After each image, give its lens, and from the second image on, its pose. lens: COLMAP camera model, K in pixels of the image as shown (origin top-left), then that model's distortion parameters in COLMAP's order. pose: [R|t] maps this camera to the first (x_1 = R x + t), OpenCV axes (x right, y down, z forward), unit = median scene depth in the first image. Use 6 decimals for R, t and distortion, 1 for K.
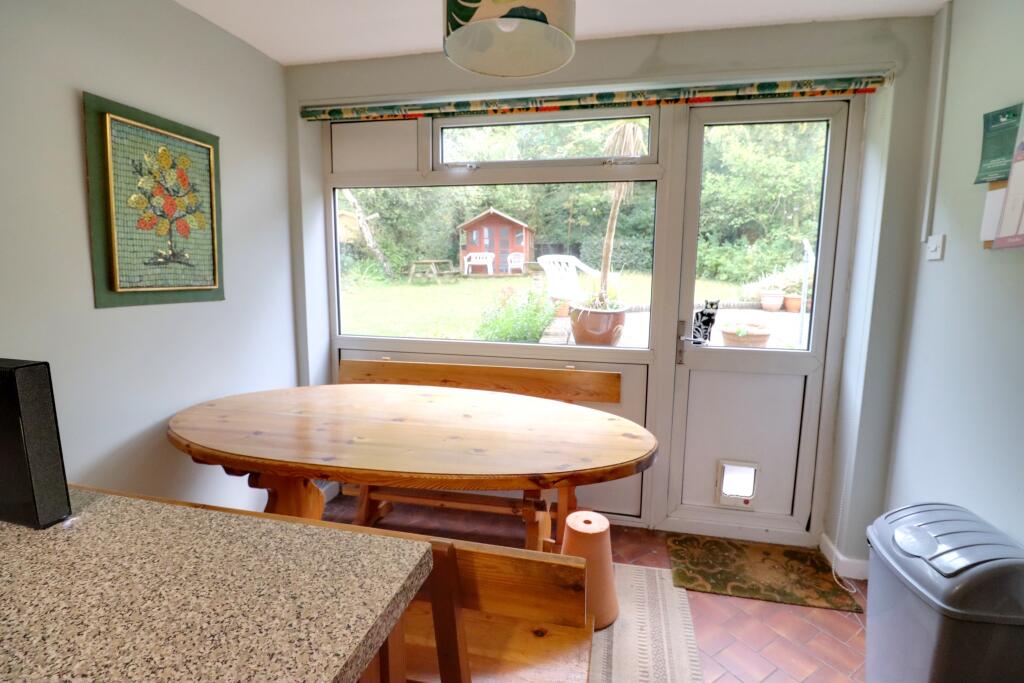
lens RADIAL K [[485.9, 0, 509.8], [0, 485.9, 336.6], [0, 0, 1]] dist [0.000992, -0.000133]
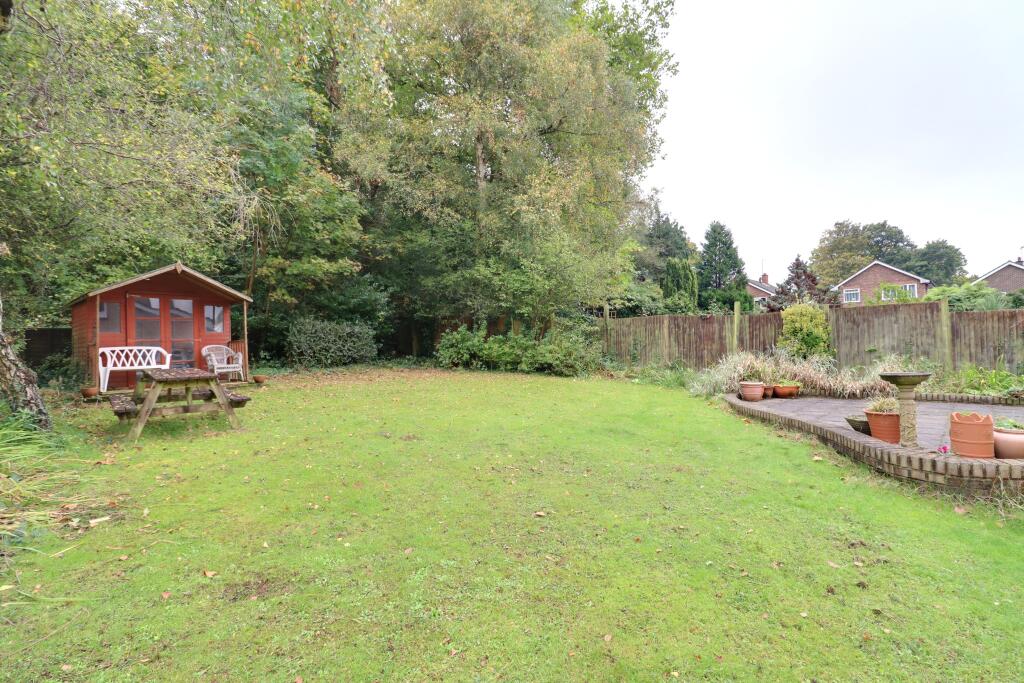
lens RADIAL K [[485.9, 0, 507.8], [0, 485.9, 340.9], [0, 0, 1]] dist [0.000992, -0.000133]
pose [[0.494901, -0.008599, 0.868907, -0.373074], [0.147692, 0.986234, -0.074360, -0.106409], [-0.856306, 0.165131, 0.489358, 0.538144]]
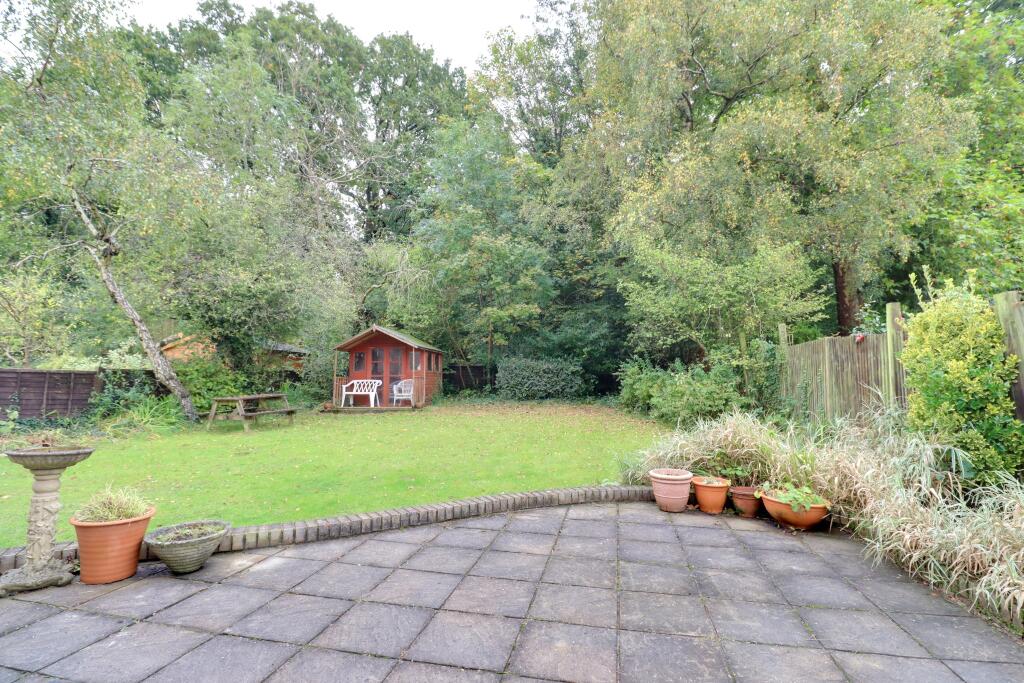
lens RADIAL K [[485.9, 0, 512.8], [0, 485.9, 341.6], [0, 0, 1]] dist [0.000992, -0.000133]
pose [[0.999739, -0.005692, 0.022106, 0.211068], [0.010479, 0.974780, -0.222920, -0.068177], [-0.020279, 0.223094, 0.974586, 0.264270]]
